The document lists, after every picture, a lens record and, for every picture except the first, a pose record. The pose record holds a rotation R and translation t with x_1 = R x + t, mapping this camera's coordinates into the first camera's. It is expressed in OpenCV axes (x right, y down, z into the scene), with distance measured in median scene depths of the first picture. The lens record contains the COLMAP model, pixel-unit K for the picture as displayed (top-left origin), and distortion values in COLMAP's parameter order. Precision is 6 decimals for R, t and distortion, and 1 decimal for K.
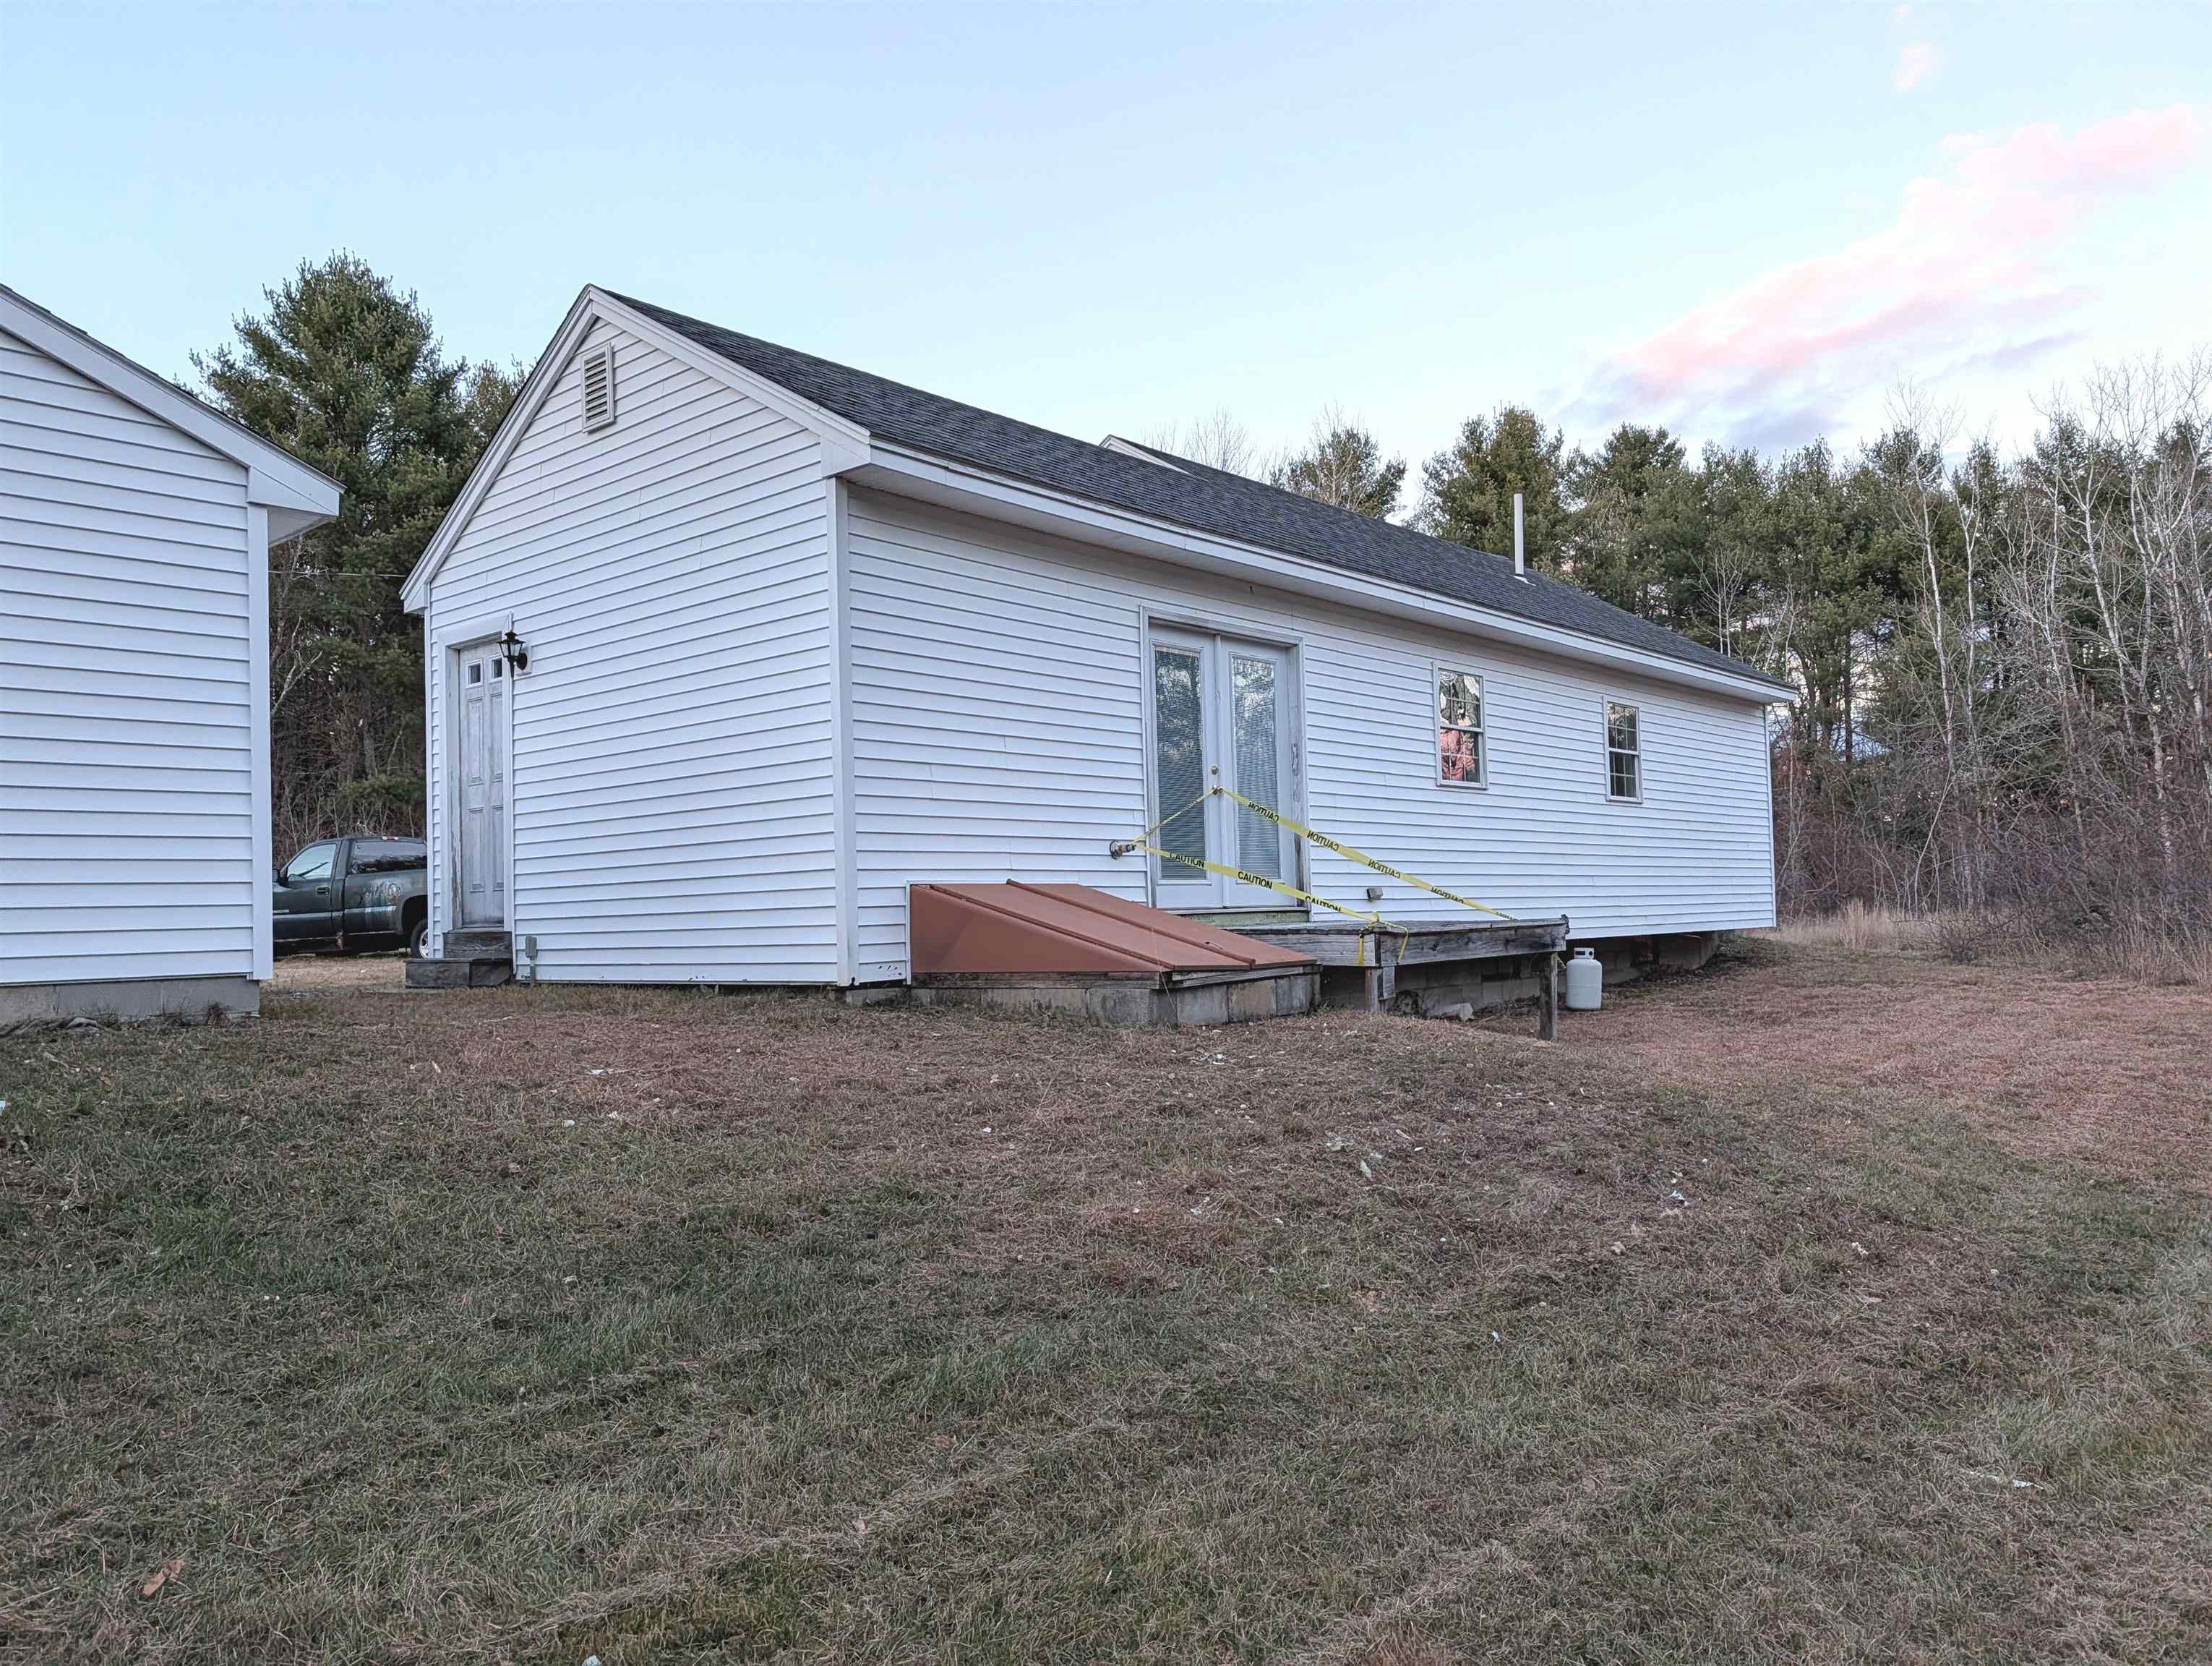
lens RADIAL K [[1588.2, 0, 1094.7], [0, 1588.2, 834.9], [0, 0, 1]] dist [0.006211, -0.014167]
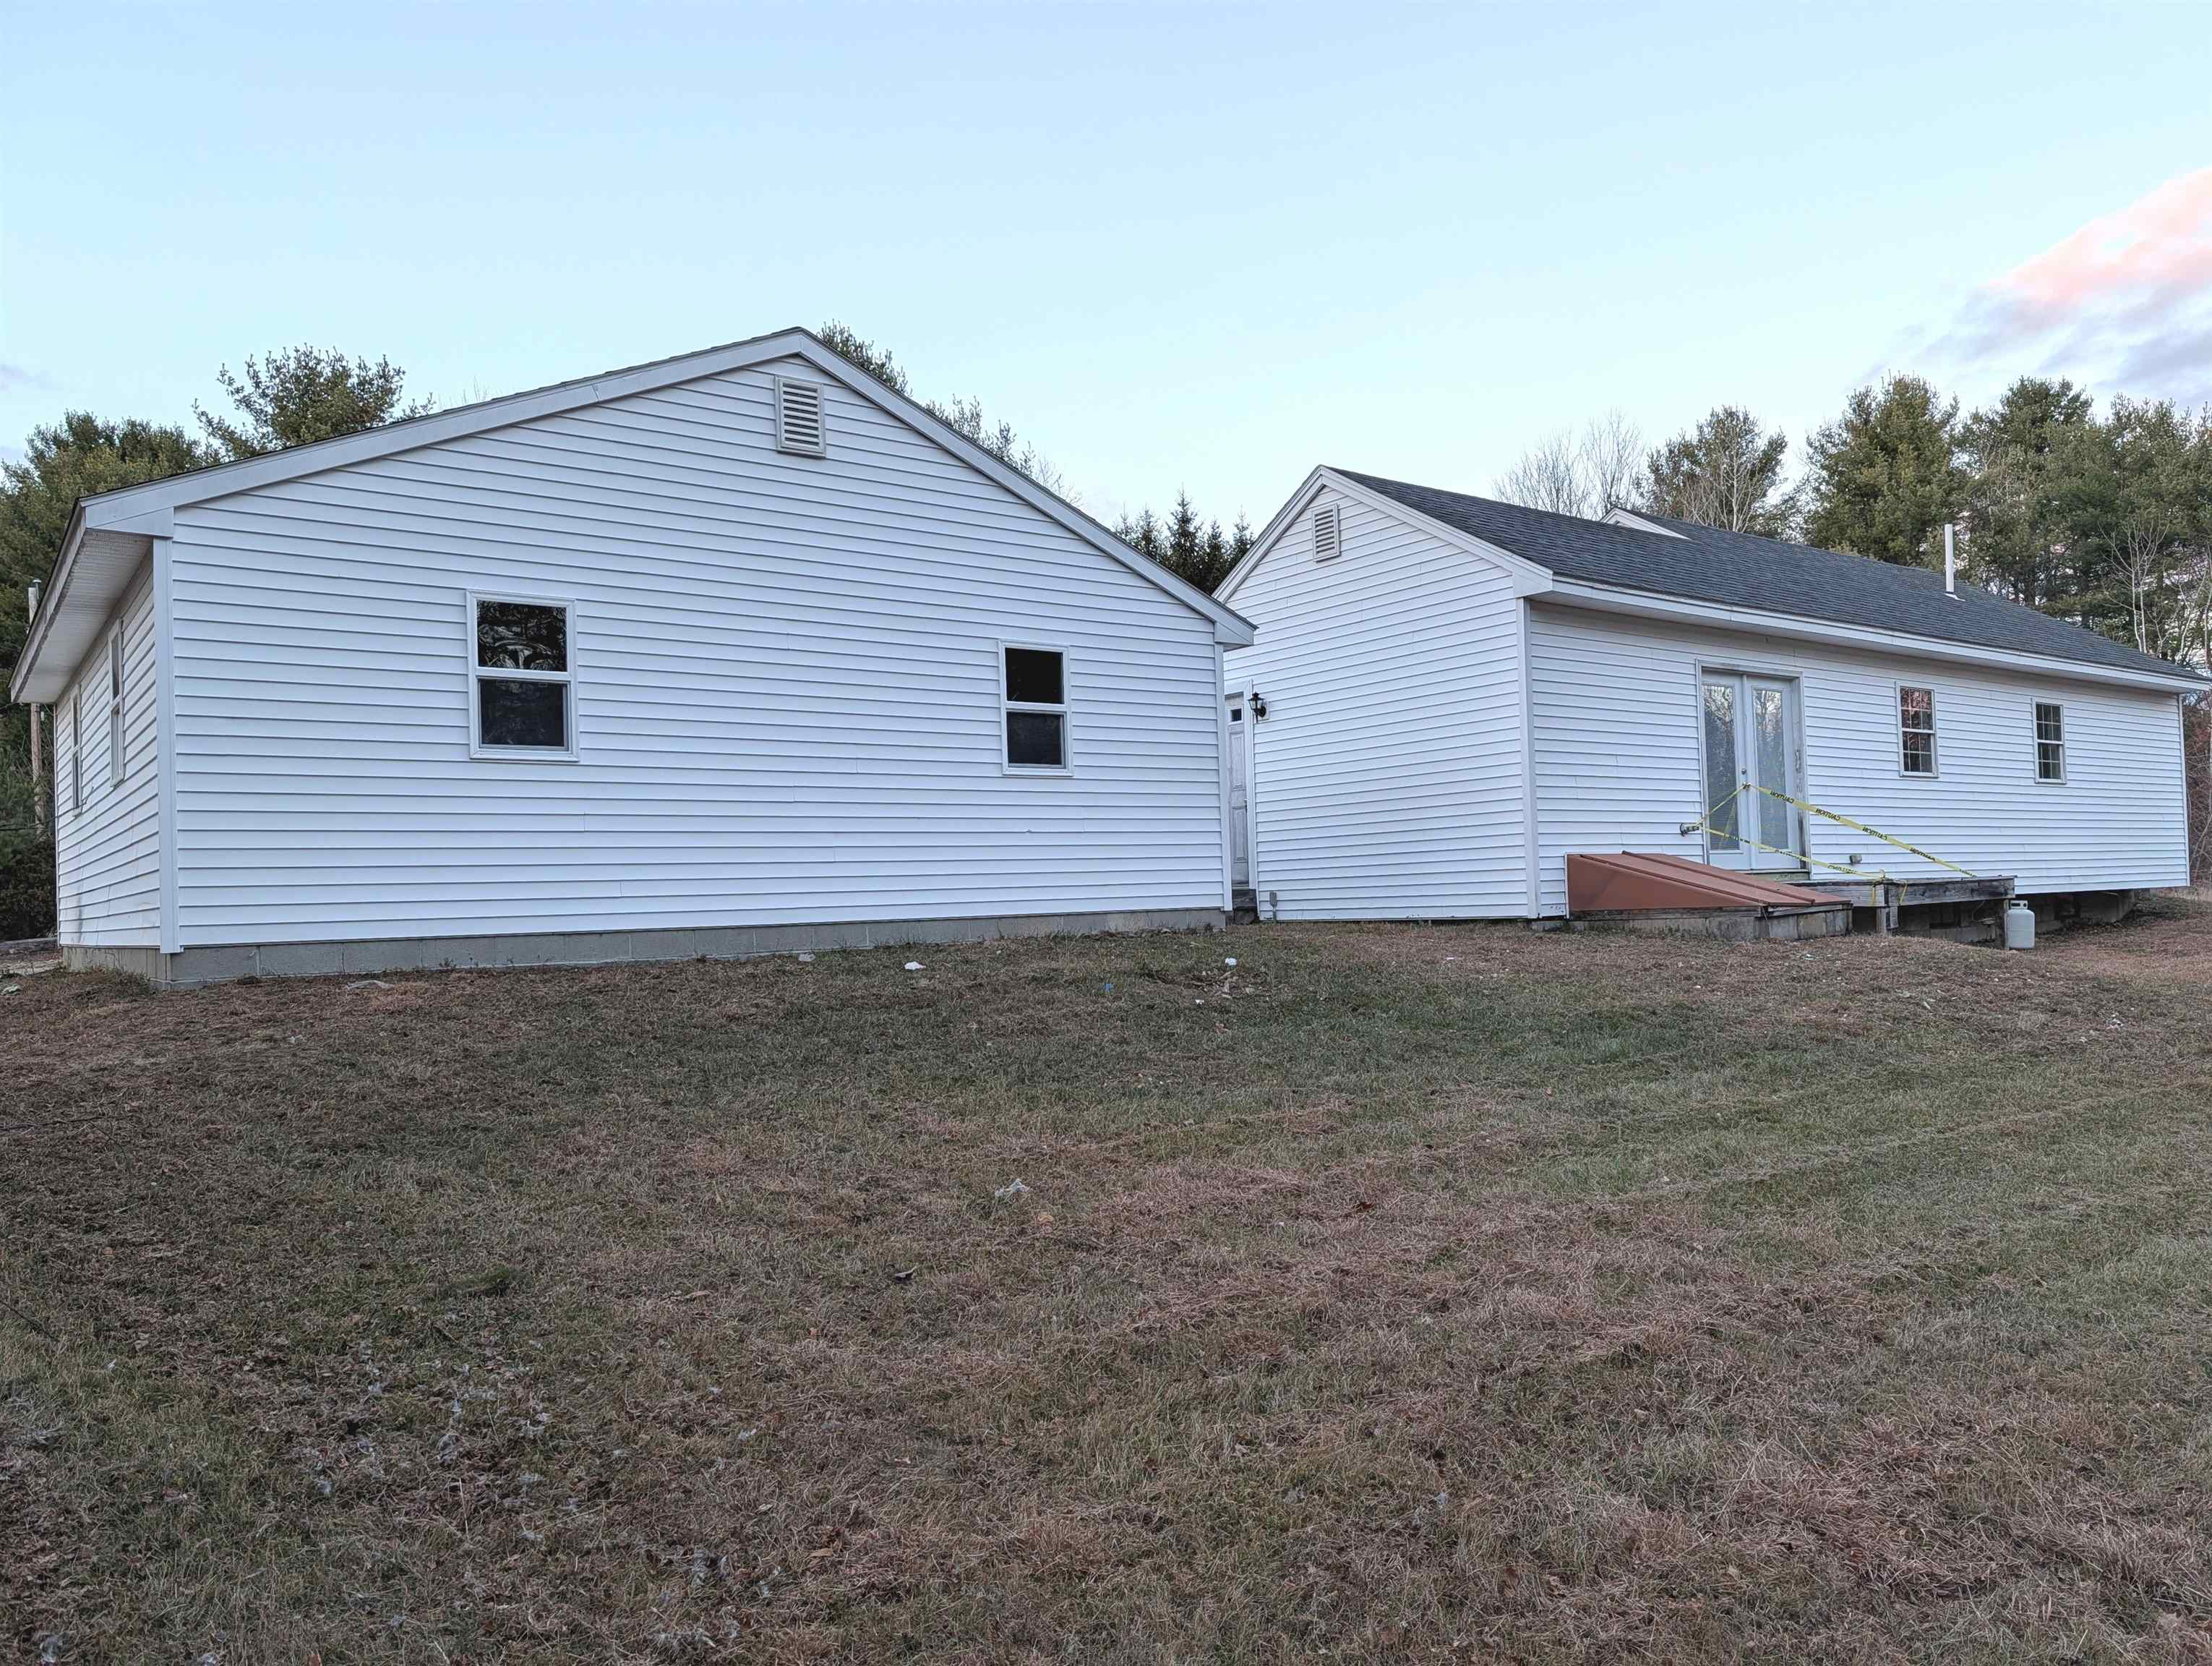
lens RADIAL K [[1588.2, 0, 1113.9], [0, 1588.2, 845.8], [0, 0, 1]] dist [0.006211, -0.014167]
pose [[0.980957, -0.011609, -0.193880, -0.202802], [0.015800, 0.999673, 0.020082, -0.012527], [0.193584, -0.022763, 0.980820, -0.500950]]
